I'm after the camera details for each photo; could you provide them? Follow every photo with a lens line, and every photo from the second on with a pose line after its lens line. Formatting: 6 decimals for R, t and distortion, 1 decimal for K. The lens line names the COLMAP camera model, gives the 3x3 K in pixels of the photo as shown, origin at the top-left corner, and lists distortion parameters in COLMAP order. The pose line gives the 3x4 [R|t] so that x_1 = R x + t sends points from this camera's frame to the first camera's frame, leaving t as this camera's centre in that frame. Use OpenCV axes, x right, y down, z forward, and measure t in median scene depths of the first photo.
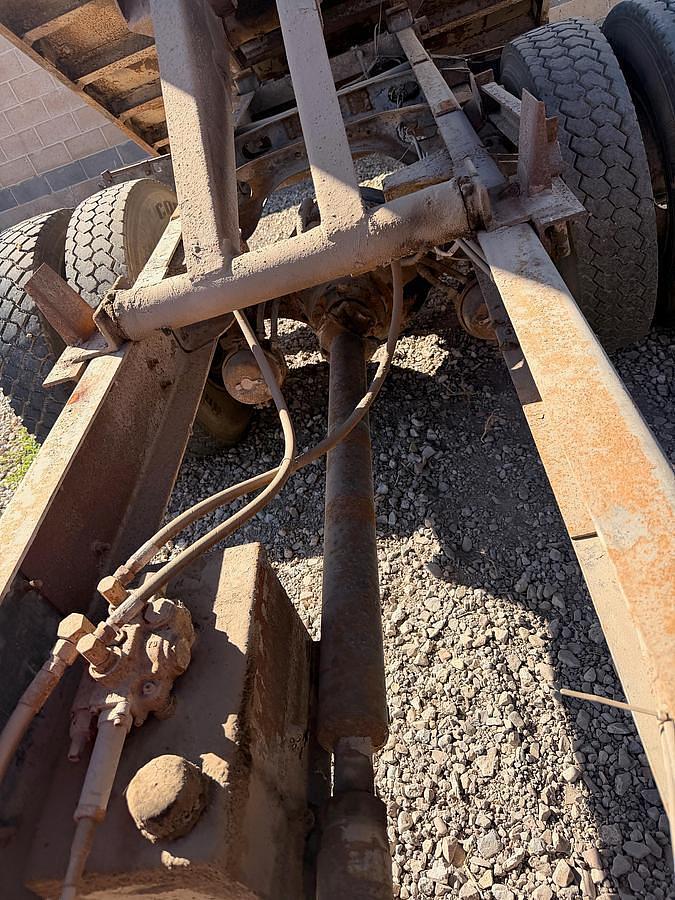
lens RADIAL K [[667.7, 0, 338.4], [0, 667.7, 422.8], [0, 0, 1]] dist [0.067004, -0.079458]
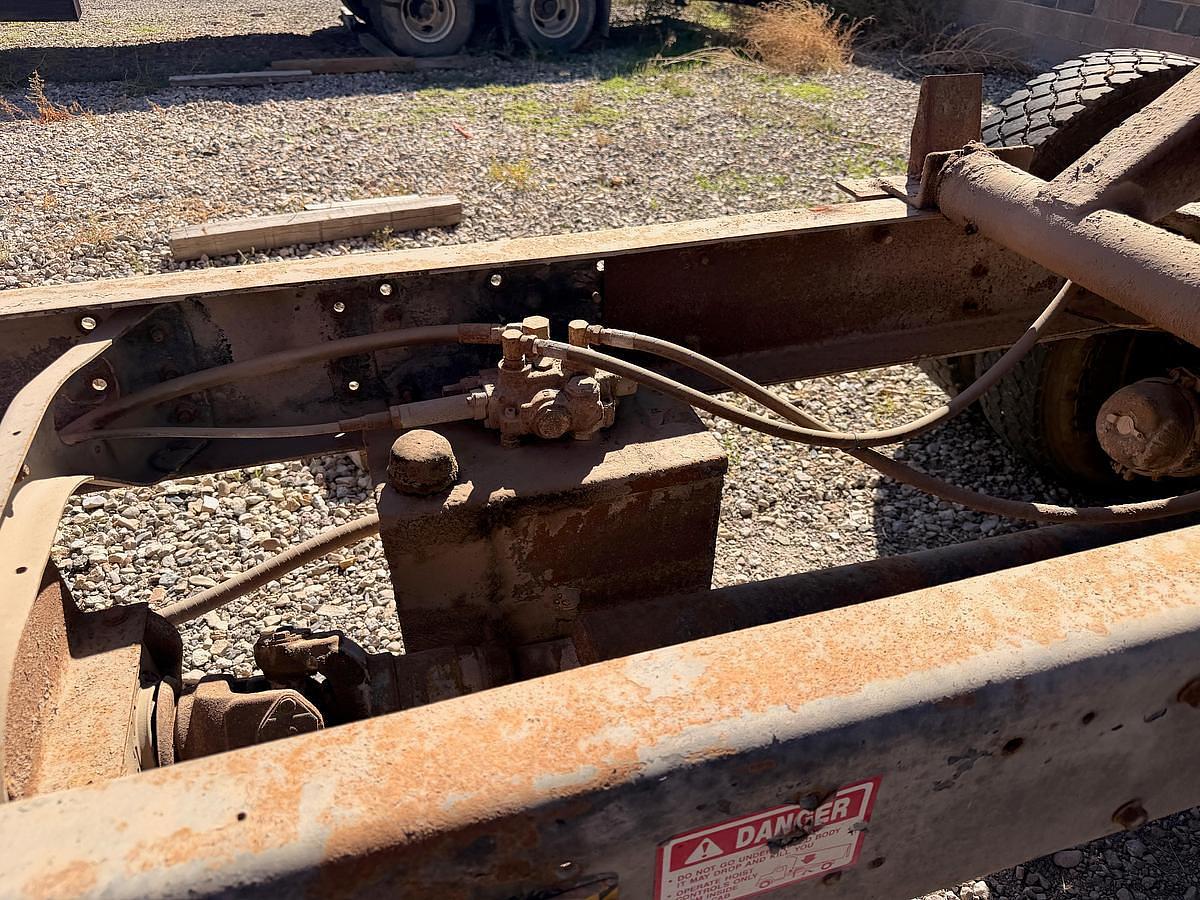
lens RADIAL K [[890.3, 0, 600.0], [0, 890.3, 450.0], [0, 0, 1]] dist [0.067004, -0.079458]
pose [[0.297681, 0.769226, -0.565400, 0.388492], [-0.659644, 0.593863, 0.460648, -0.194608], [0.690113, 0.235837, 0.684197, 0.125698]]
